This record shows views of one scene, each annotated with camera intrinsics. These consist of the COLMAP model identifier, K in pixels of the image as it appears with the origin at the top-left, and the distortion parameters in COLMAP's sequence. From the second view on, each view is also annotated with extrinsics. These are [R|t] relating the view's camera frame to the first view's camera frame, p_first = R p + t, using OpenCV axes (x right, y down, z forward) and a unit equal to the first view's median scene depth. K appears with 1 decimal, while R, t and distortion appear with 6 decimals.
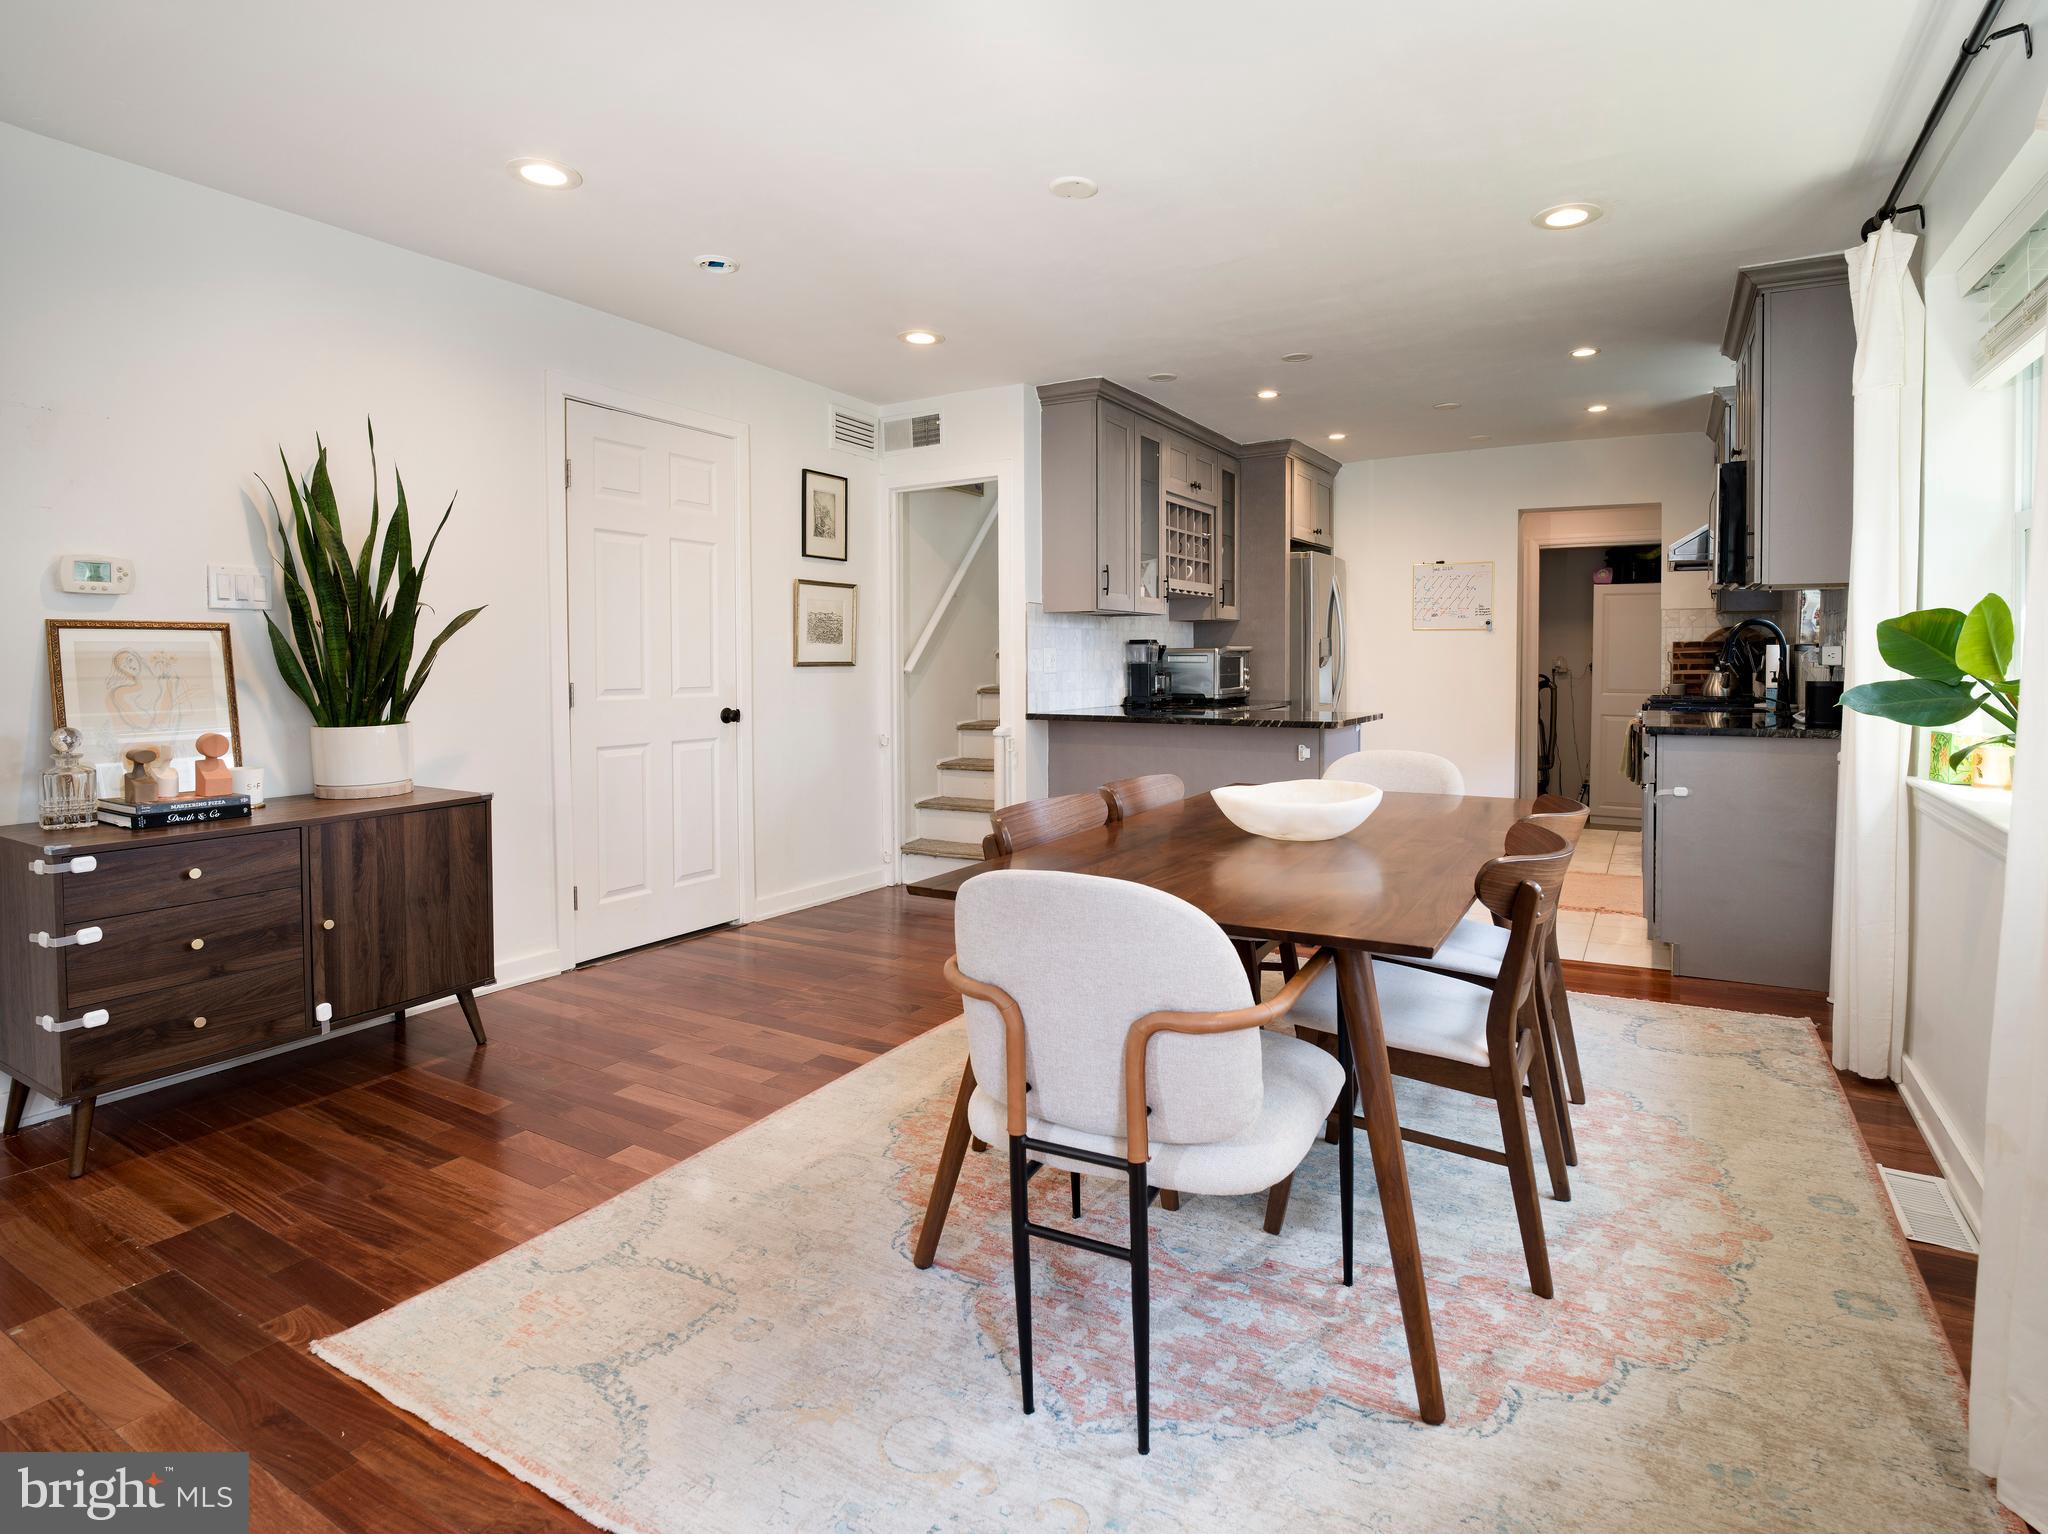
lens RADIAL K [[1061.5, 0, 1024.6], [0, 1061.5, 746.3], [0, 0, 1]] dist [-0.017361, 0.000071]
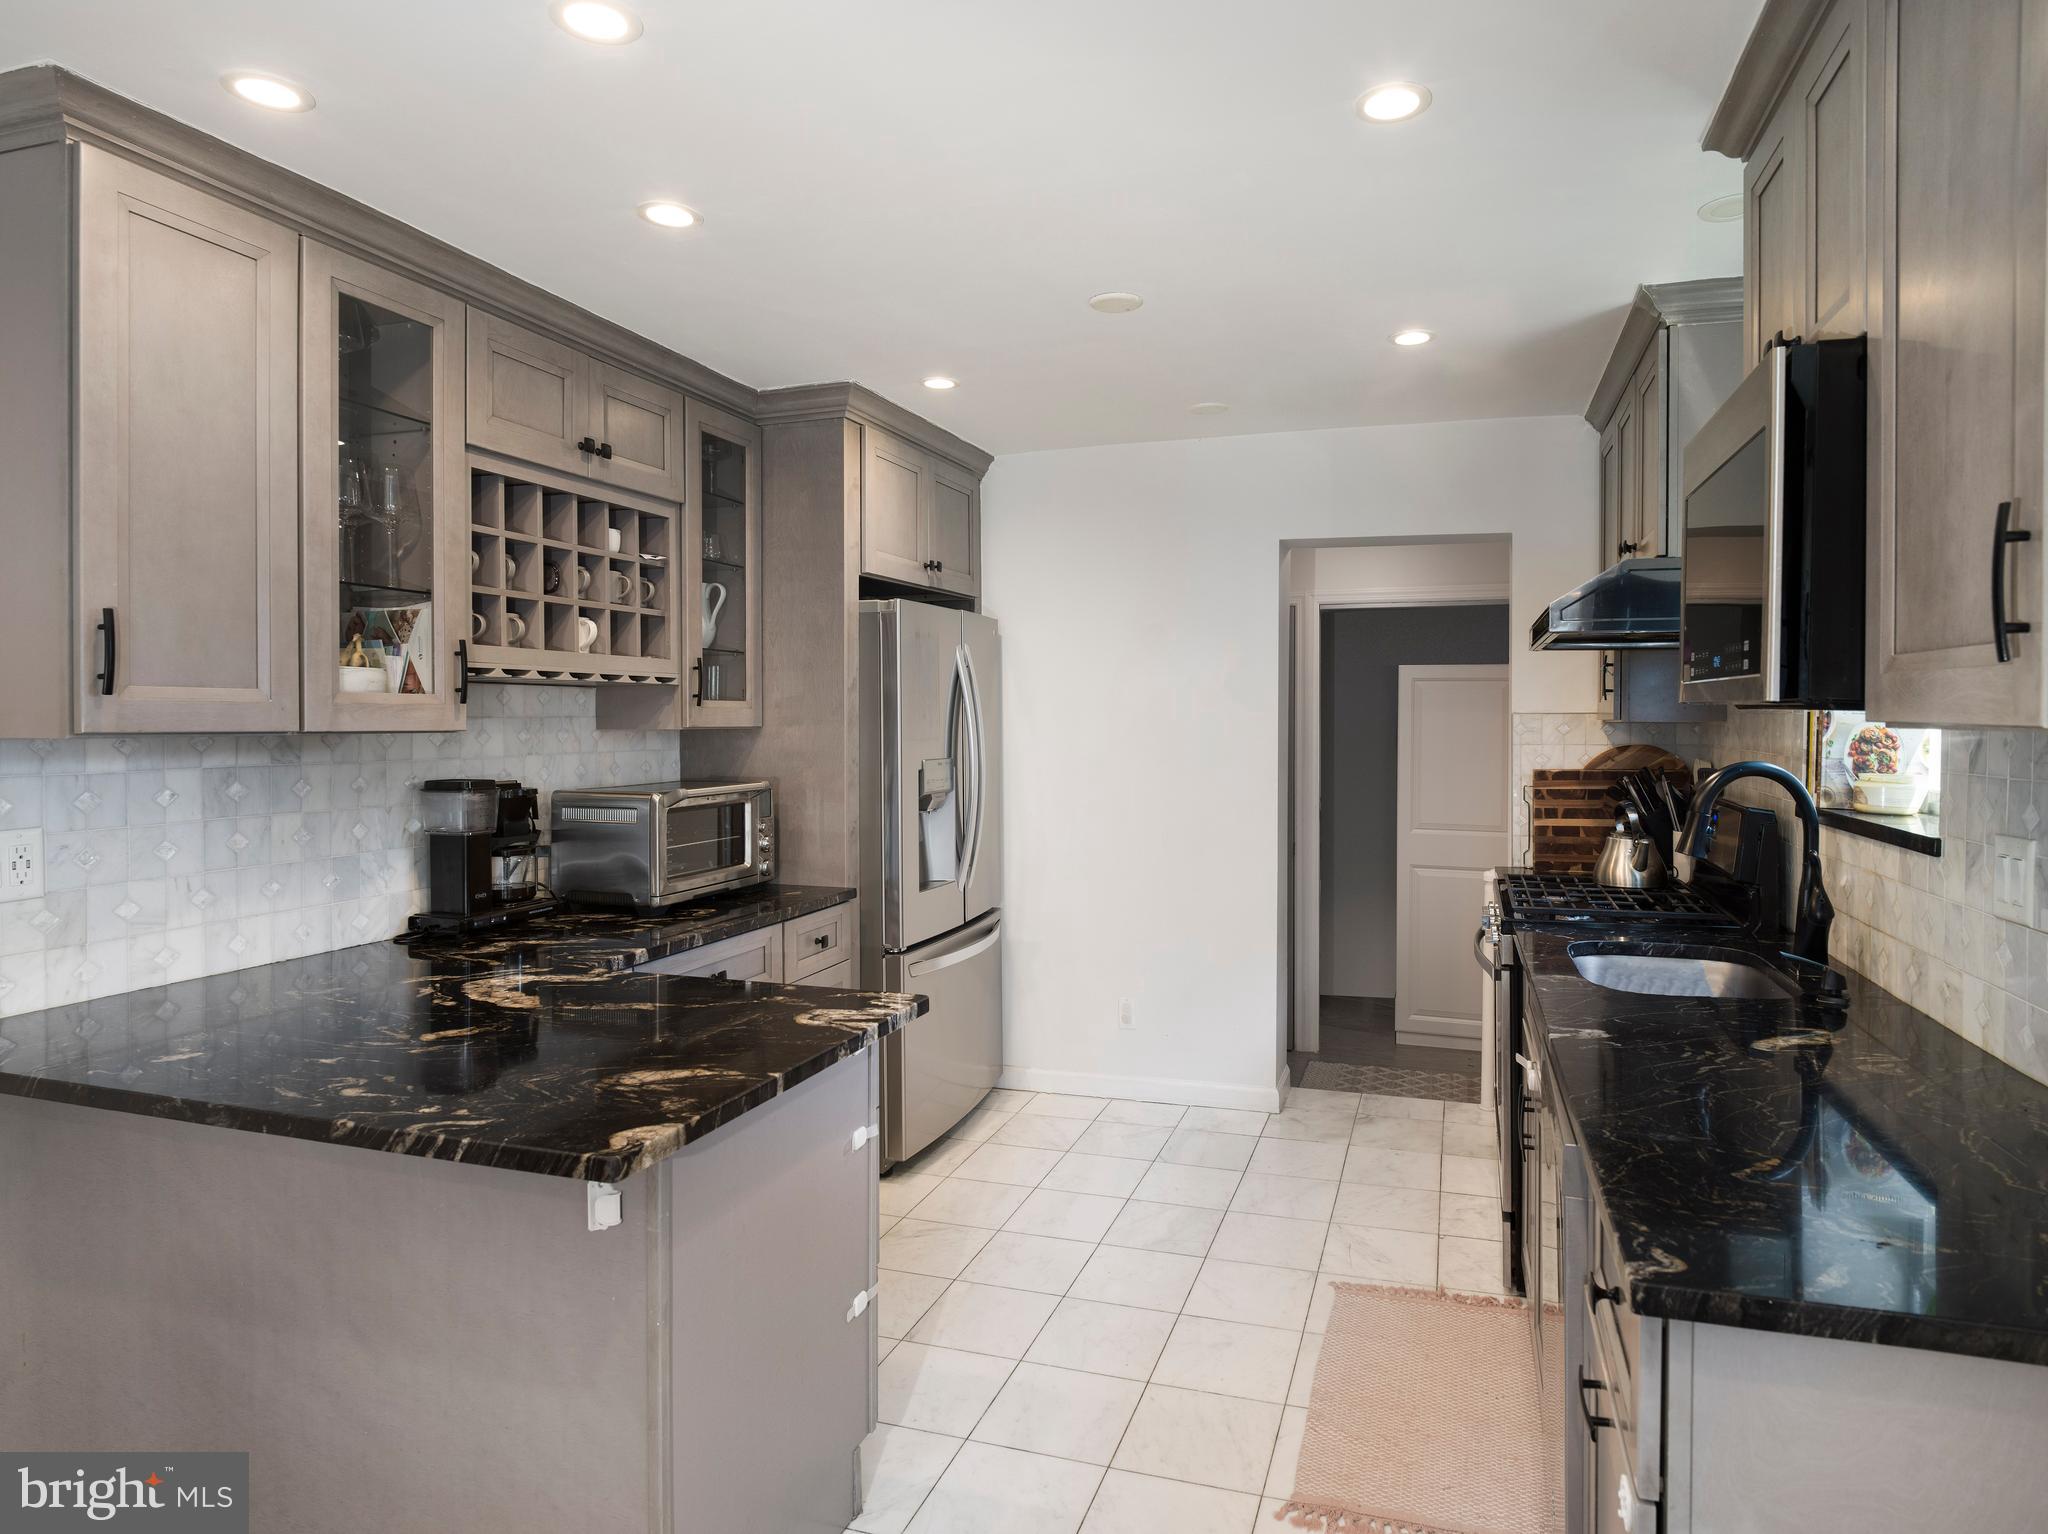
lens RADIAL K [[1061.5, 0, 1020.9], [0, 1061.5, 756.6], [0, 0, 1]] dist [-0.017361, 0.000071]
pose [[0.988182, 0.001814, 0.153276, 0.256194], [0.005433, 0.998887, -0.046851, -0.082312], [-0.153191, 0.047130, 0.987072, 0.484166]]
